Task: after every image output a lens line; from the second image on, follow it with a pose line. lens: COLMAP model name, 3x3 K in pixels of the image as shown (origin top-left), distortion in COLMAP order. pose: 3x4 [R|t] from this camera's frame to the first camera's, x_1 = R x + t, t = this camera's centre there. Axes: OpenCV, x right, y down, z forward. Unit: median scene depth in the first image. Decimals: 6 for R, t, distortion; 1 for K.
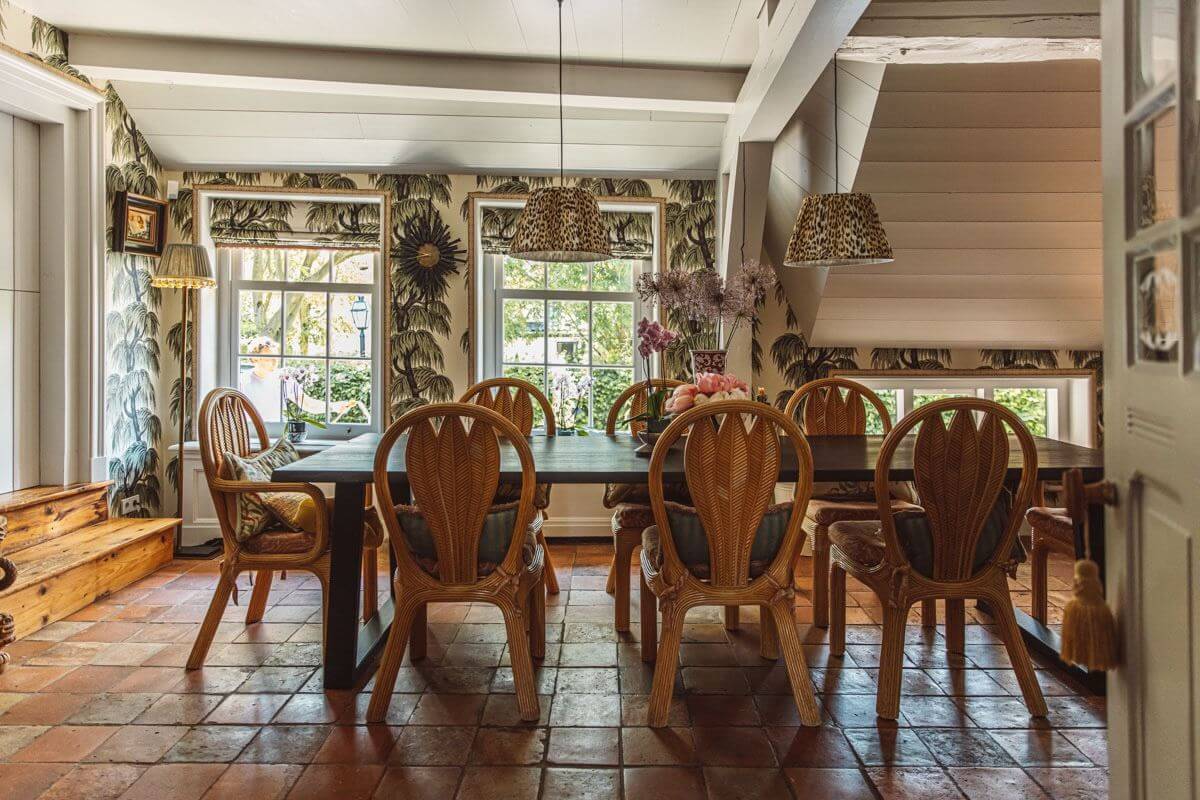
lens RADIAL K [[789.4, 0, 598.8], [0, 789.4, 339.1], [0, 0, 1]] dist [-0.000002, 0.001827]
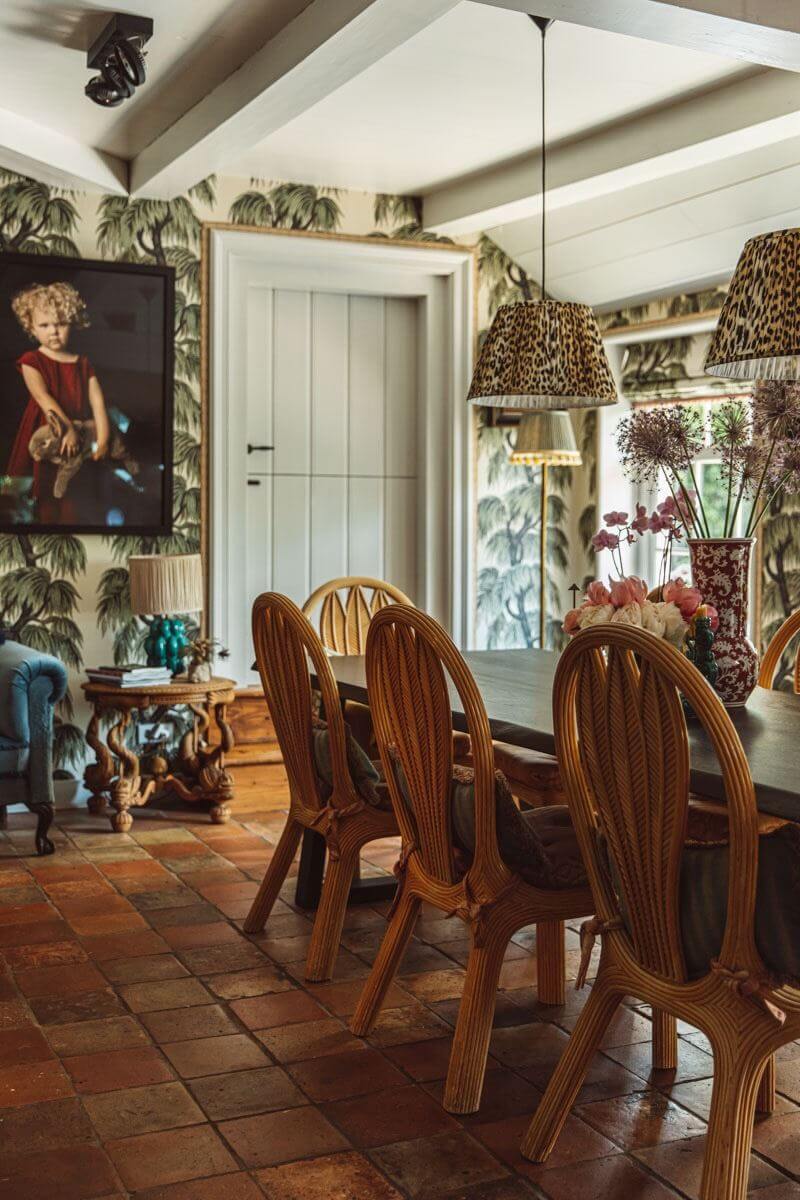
lens RADIAL K [[1335.6, 0, 411.1], [0, 1335.6, 558.0], [0, 0, 1]] dist [0.008440, 0.000000]
pose [[0.437403, 0.016916, -0.899107, 0.614934], [-0.003329, 0.999847, 0.017192, 0.007870], [0.899260, -0.004526, 0.437392, 0.249955]]
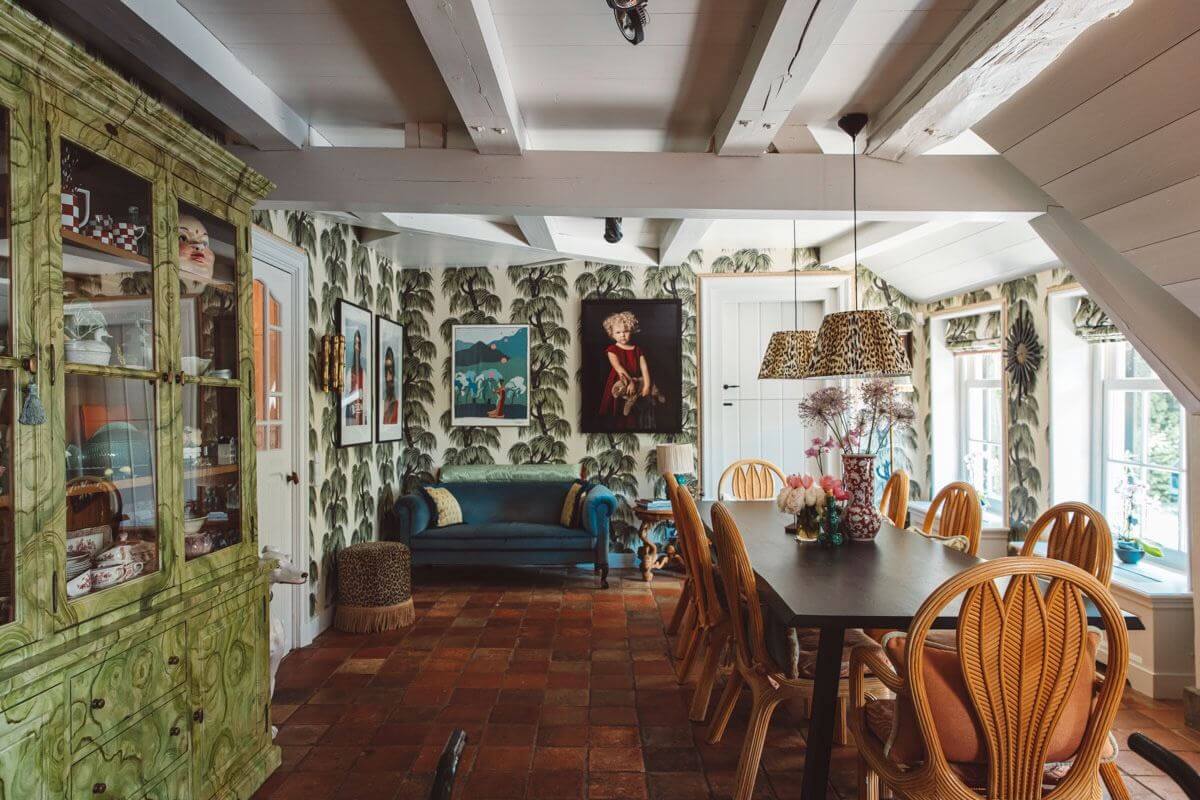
lens RADIAL K [[789.4, 0, 588.5], [0, 789.4, 397.2], [0, 0, 1]] dist [-0.000002, 0.001827]
pose [[0.005002, -0.014160, -0.999887, 0.846961], [0.007885, 0.999869, -0.014120, -0.036461], [0.999956, -0.007813, 0.005113, 0.408544]]
